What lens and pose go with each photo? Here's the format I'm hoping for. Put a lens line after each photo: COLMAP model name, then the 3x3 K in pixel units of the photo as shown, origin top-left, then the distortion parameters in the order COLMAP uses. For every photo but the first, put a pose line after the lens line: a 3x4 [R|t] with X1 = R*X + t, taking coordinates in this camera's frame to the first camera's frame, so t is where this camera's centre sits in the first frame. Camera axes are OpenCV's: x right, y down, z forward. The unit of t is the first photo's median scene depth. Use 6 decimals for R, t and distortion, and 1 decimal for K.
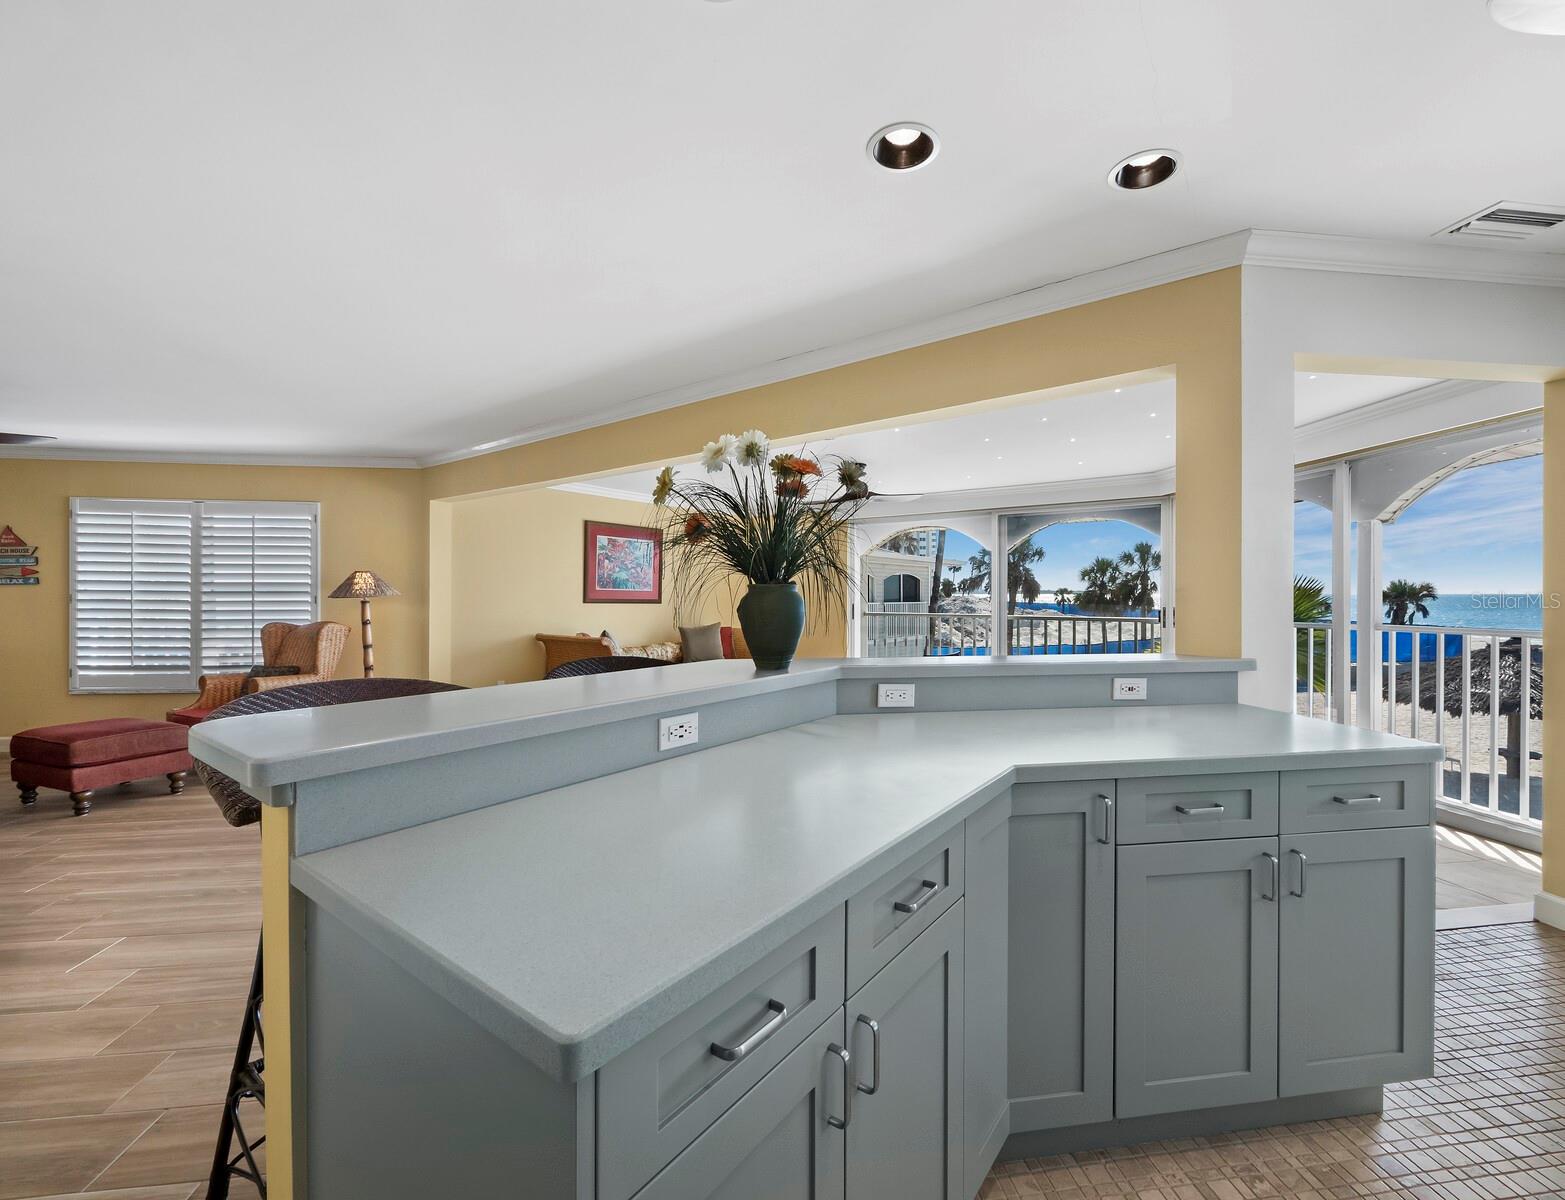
lens RADIAL K [[657.7, 0, 821.7], [0, 657.7, 596.4], [0, 0, 1]] dist [0.001531, 0.000418]
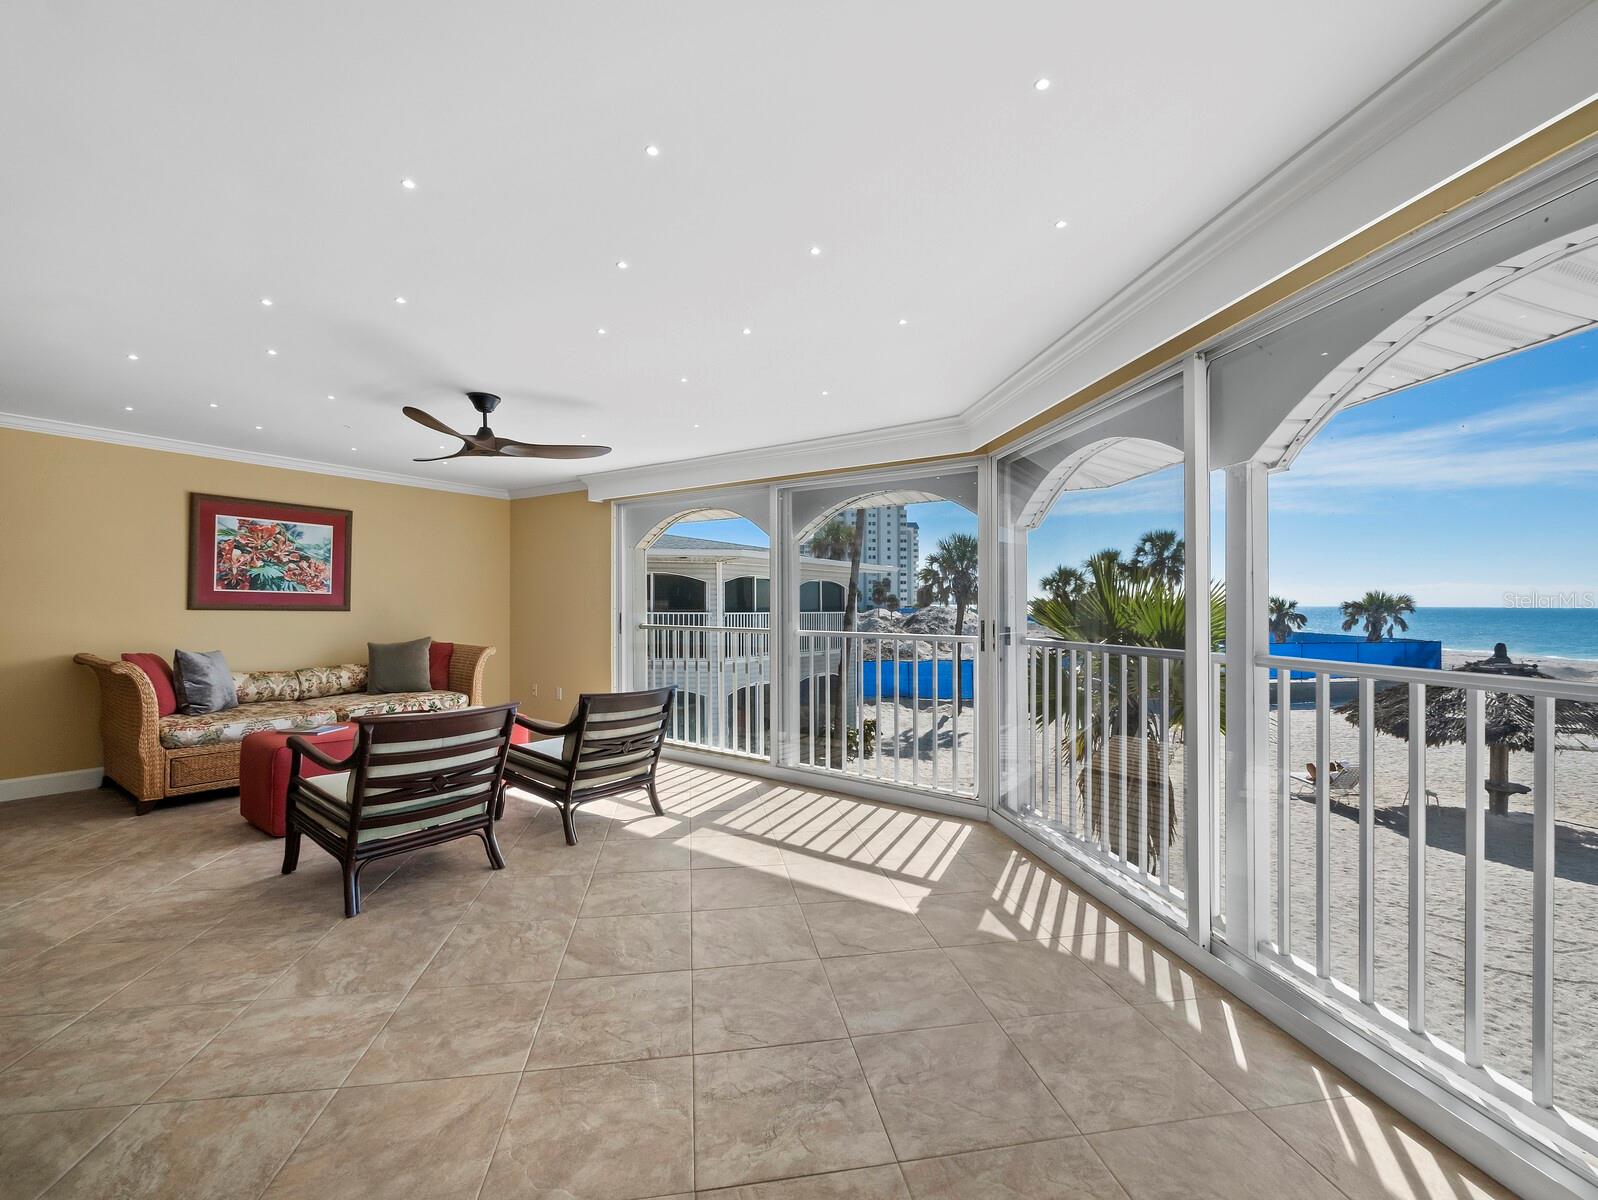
lens RADIAL K [[657.2, 0, 799.0], [0, 657.2, 600.0], [0, 0, 1]] dist [-0.000543, -0.000045]
pose [[0.999966, 0.005649, -0.005980, 0.386272], [-0.005702, 0.999944, -0.008924, 0.003309], [0.005929, 0.008958, 0.999942, 0.375974]]
